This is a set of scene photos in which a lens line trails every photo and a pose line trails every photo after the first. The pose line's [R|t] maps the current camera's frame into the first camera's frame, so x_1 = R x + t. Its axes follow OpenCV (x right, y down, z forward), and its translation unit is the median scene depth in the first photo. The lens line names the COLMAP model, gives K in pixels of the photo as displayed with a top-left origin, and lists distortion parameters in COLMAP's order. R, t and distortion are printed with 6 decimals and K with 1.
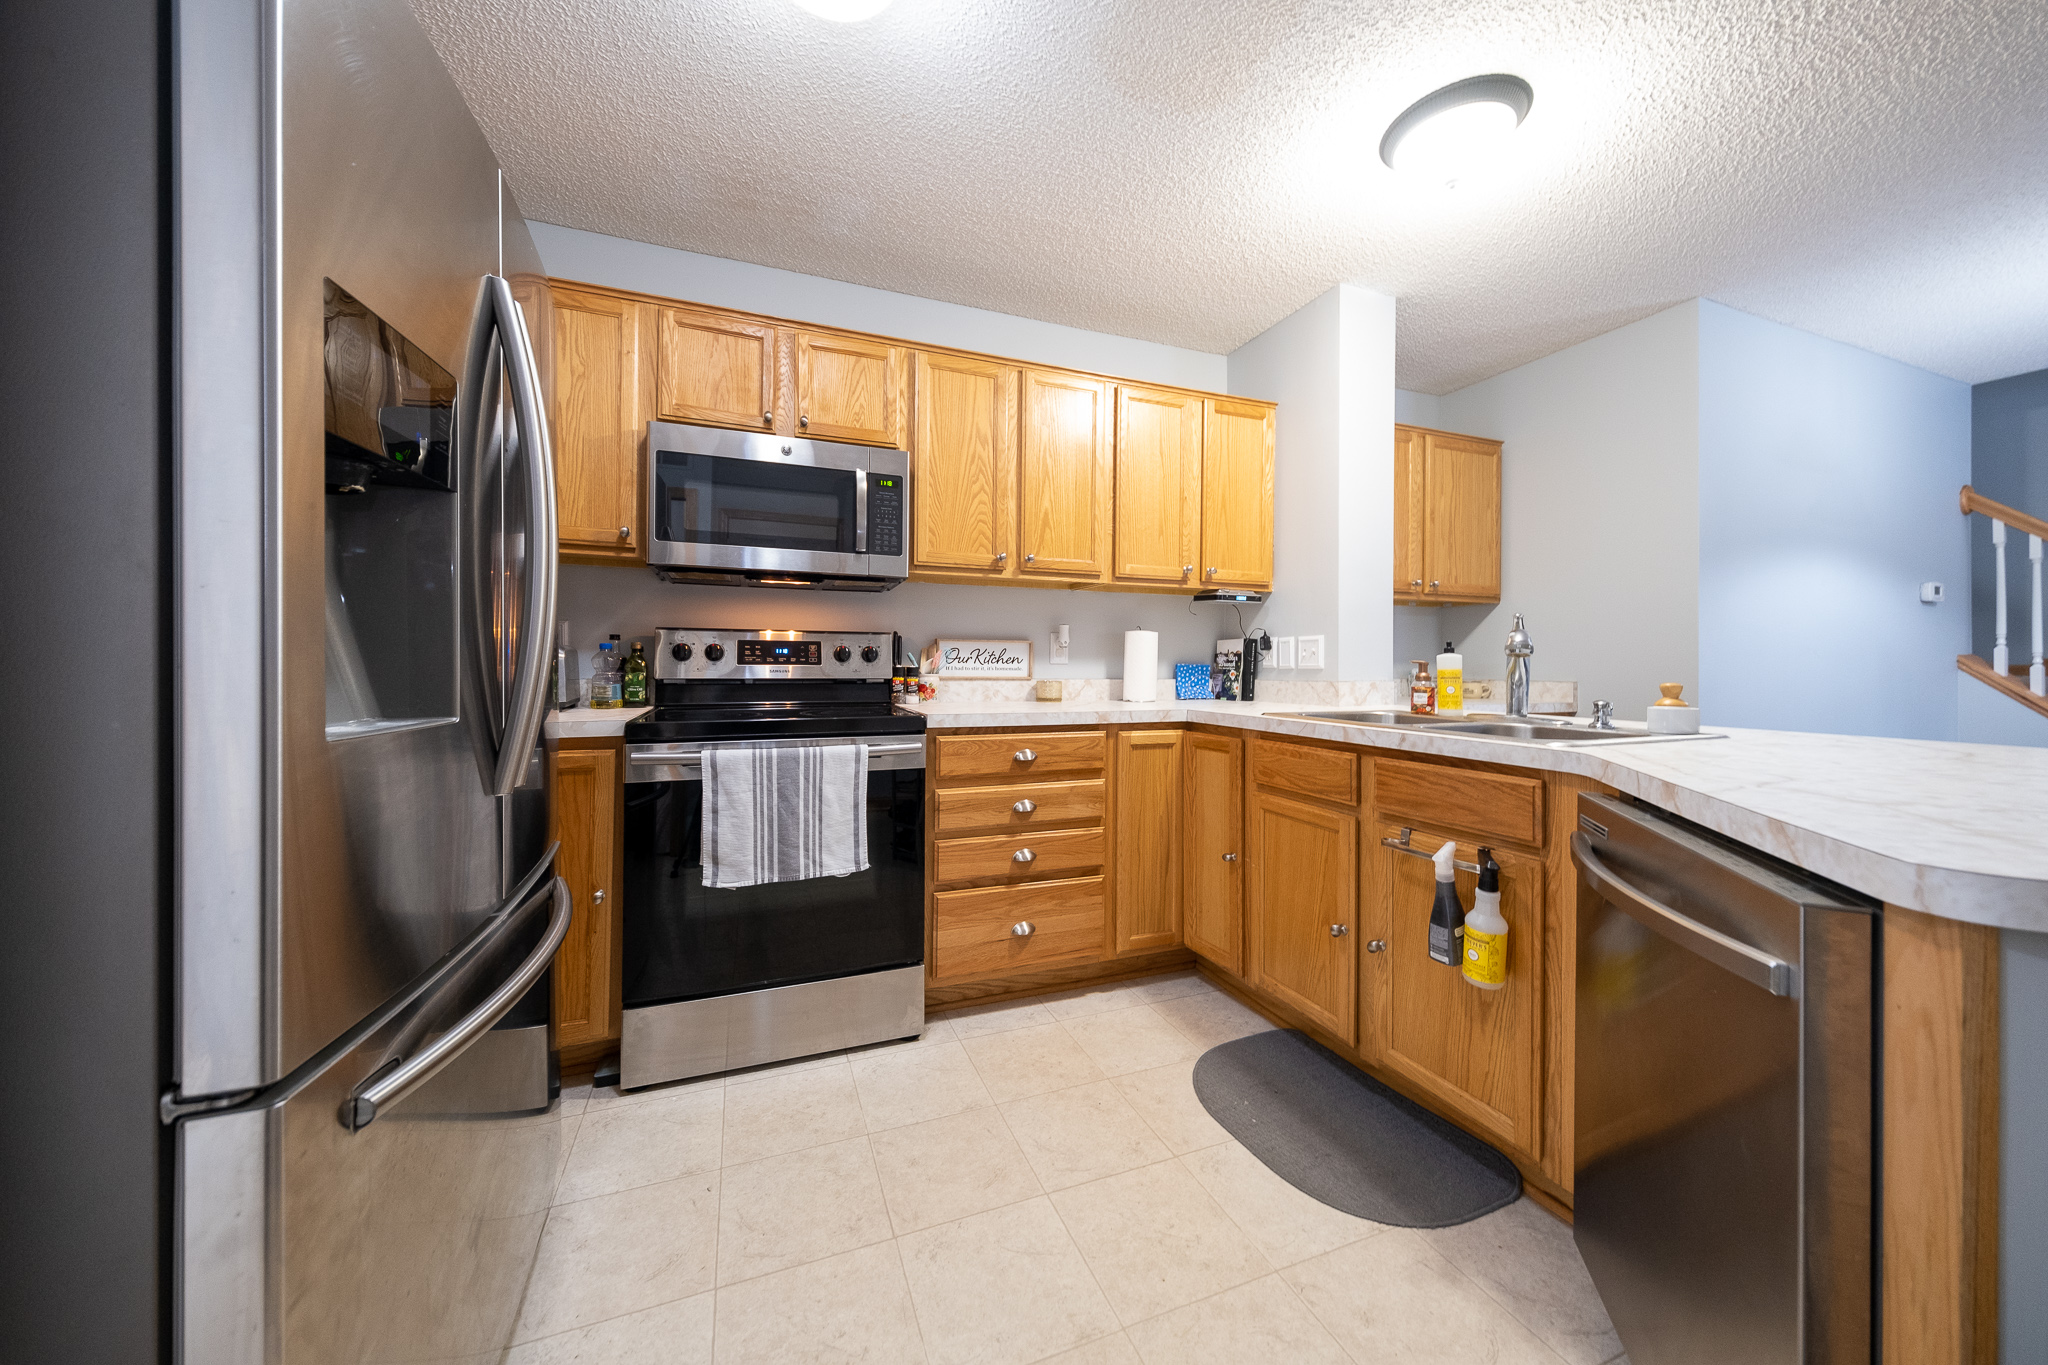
lens RADIAL K [[701.3, 0, 1019.3], [0, 701.3, 671.7], [0, 0, 1]] dist [-0.000294, -0.000345]
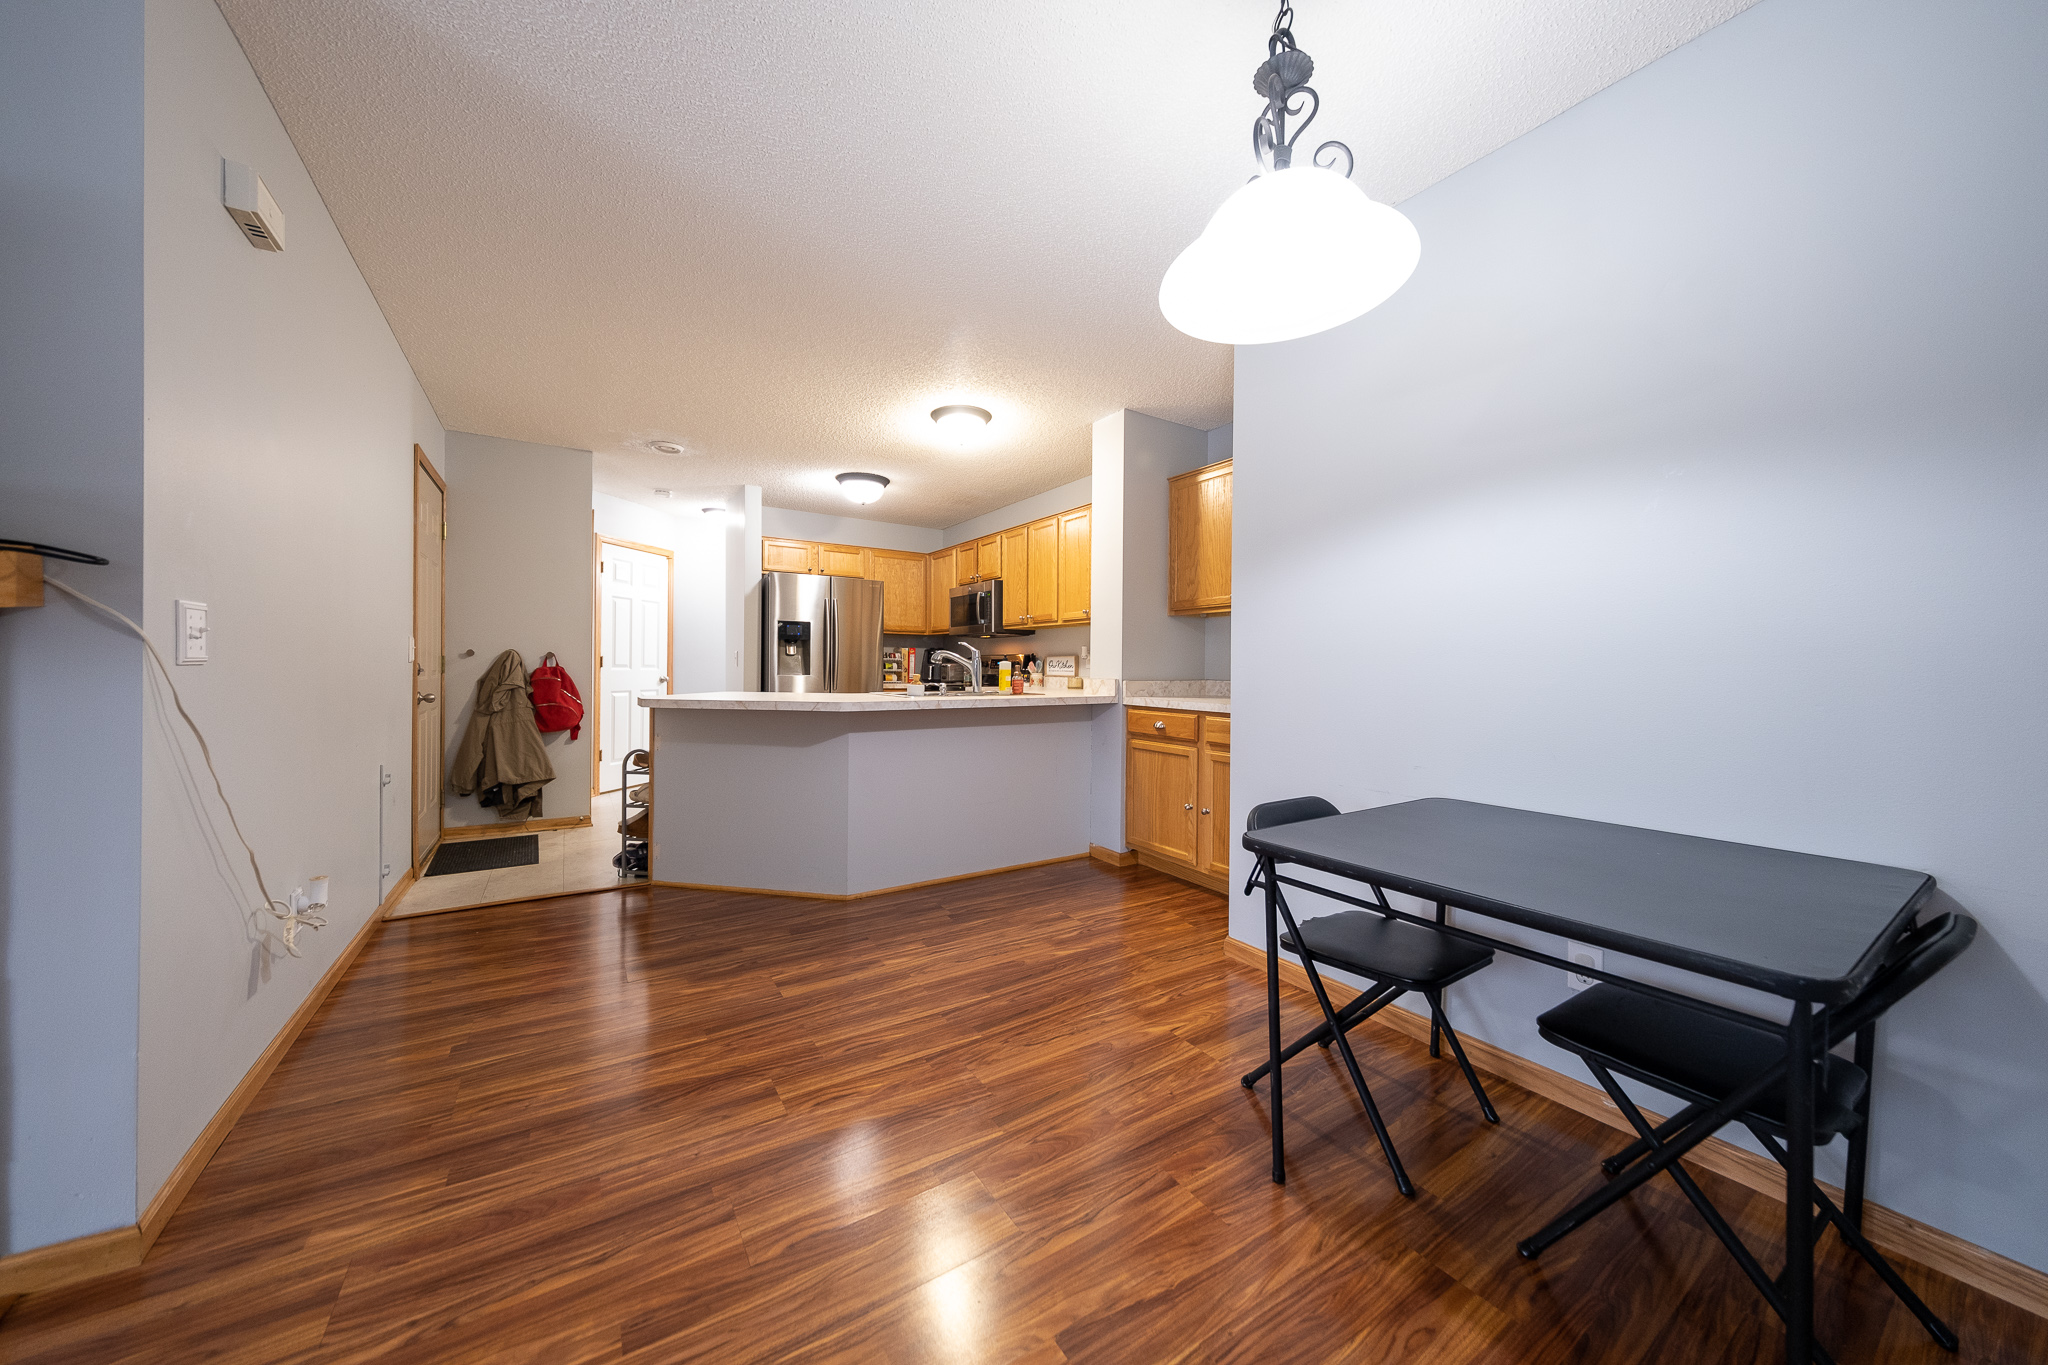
lens RADIAL K [[701.3, 0, 1019.3], [0, 701.3, 671.7], [0, 0, 1]] dist [-0.000294, -0.000345]
pose [[0.200445, 0.001118, -0.979704, 1.858514], [-0.013454, 0.999908, -0.001612, 0.002701], [0.979613, 0.013504, 0.200442, 0.513486]]
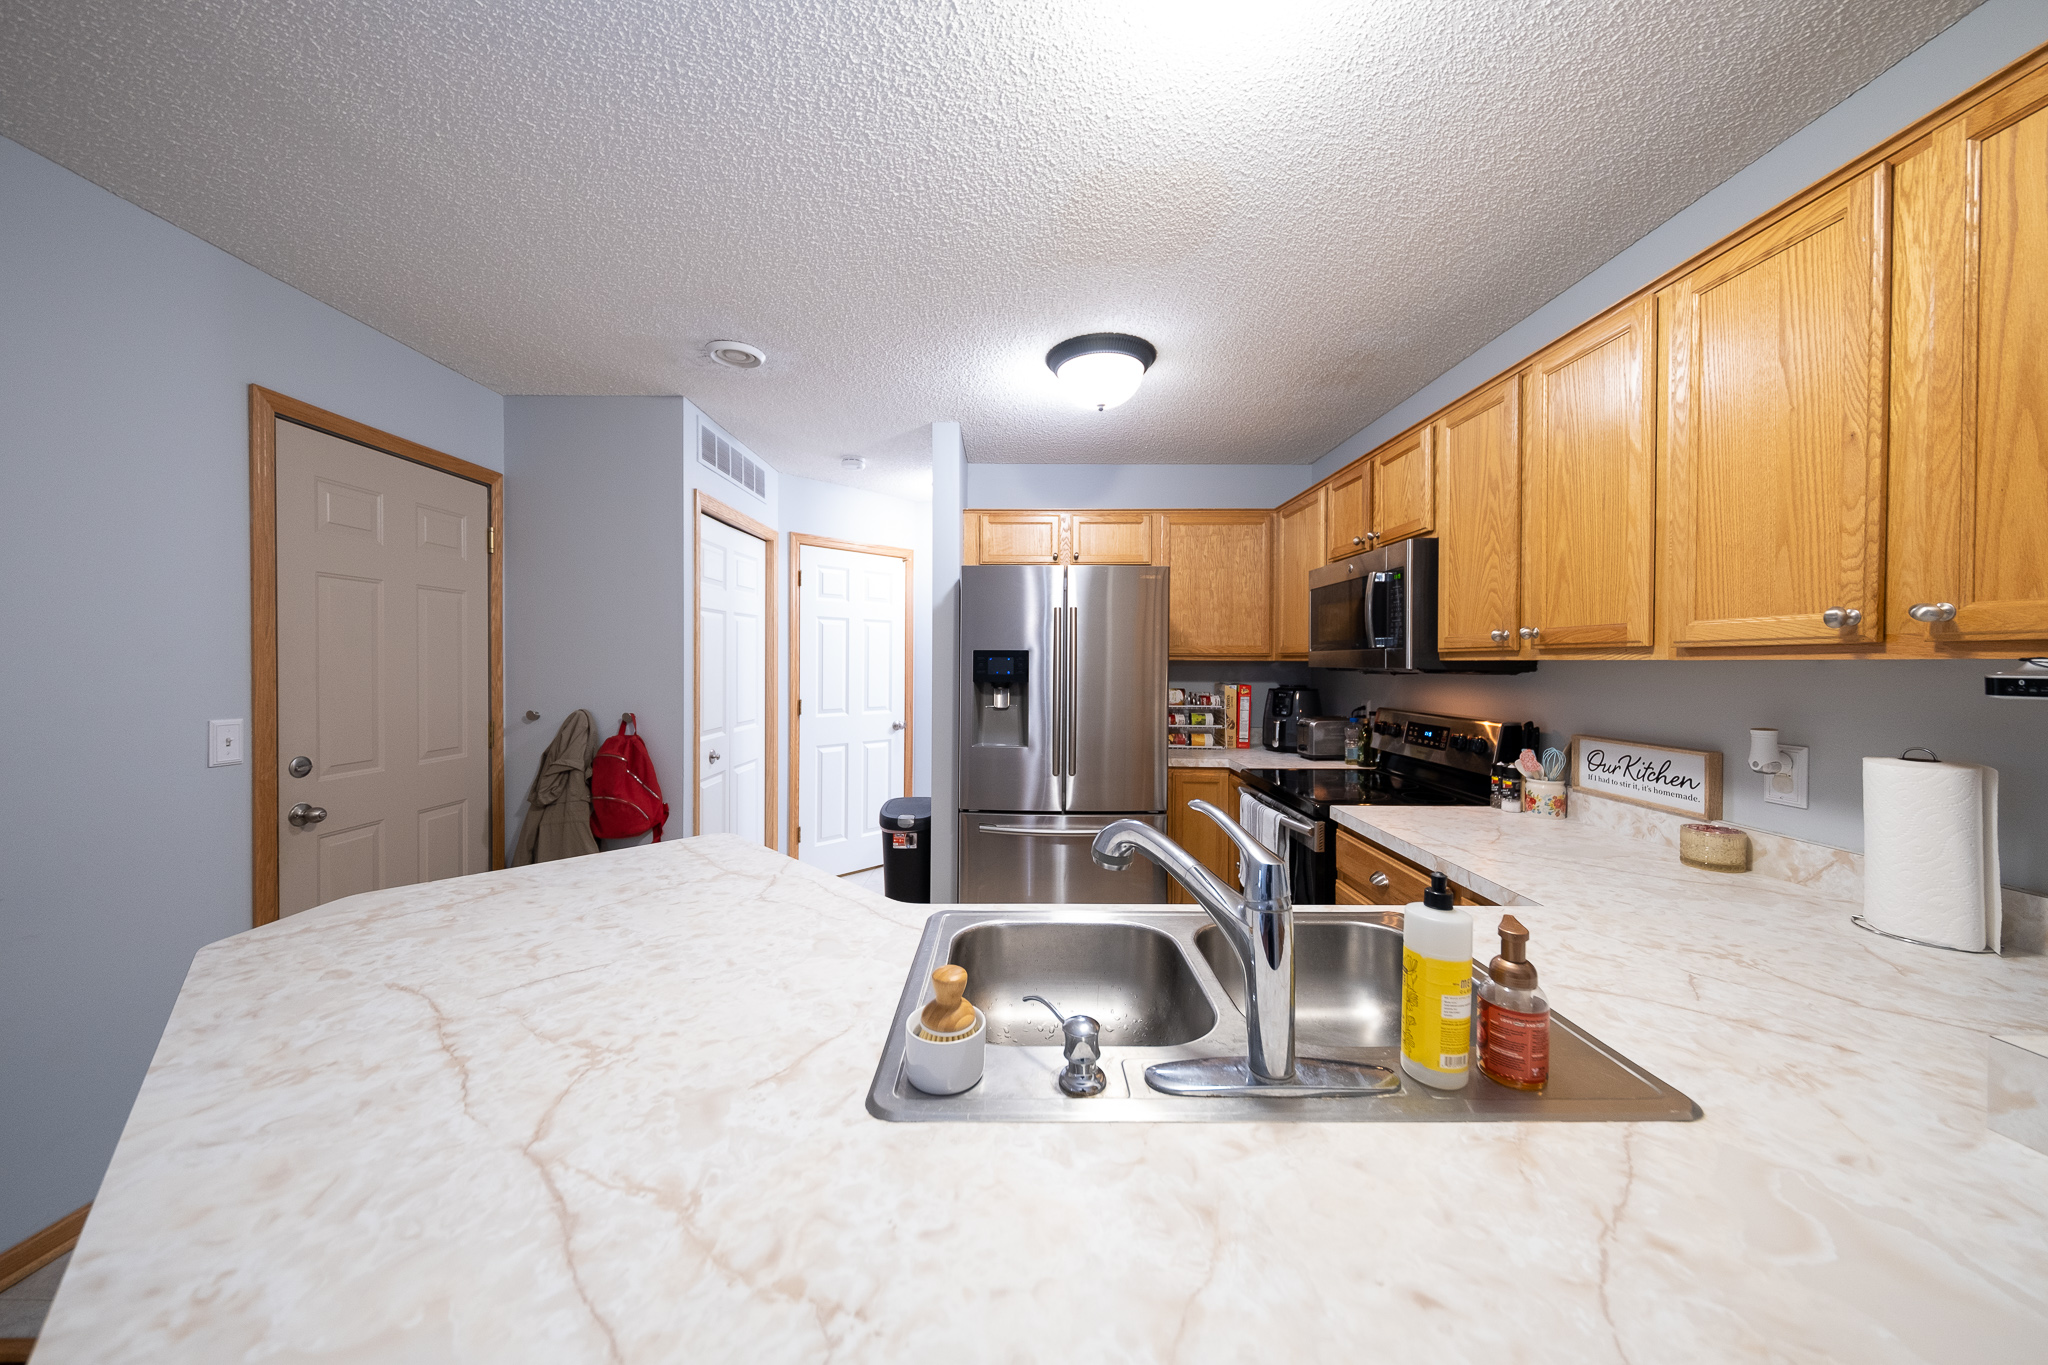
lens RADIAL K [[693.1, 0, 1013.1], [0, 693.1, 676.0], [0, 0, 1]] dist [0.000436, -0.000012]
pose [[-0.366887, 0.011873, -0.930190, 0.777954], [-0.010440, 0.999803, 0.016880, -0.114829], [0.930207, 0.015904, -0.366691, 0.710752]]
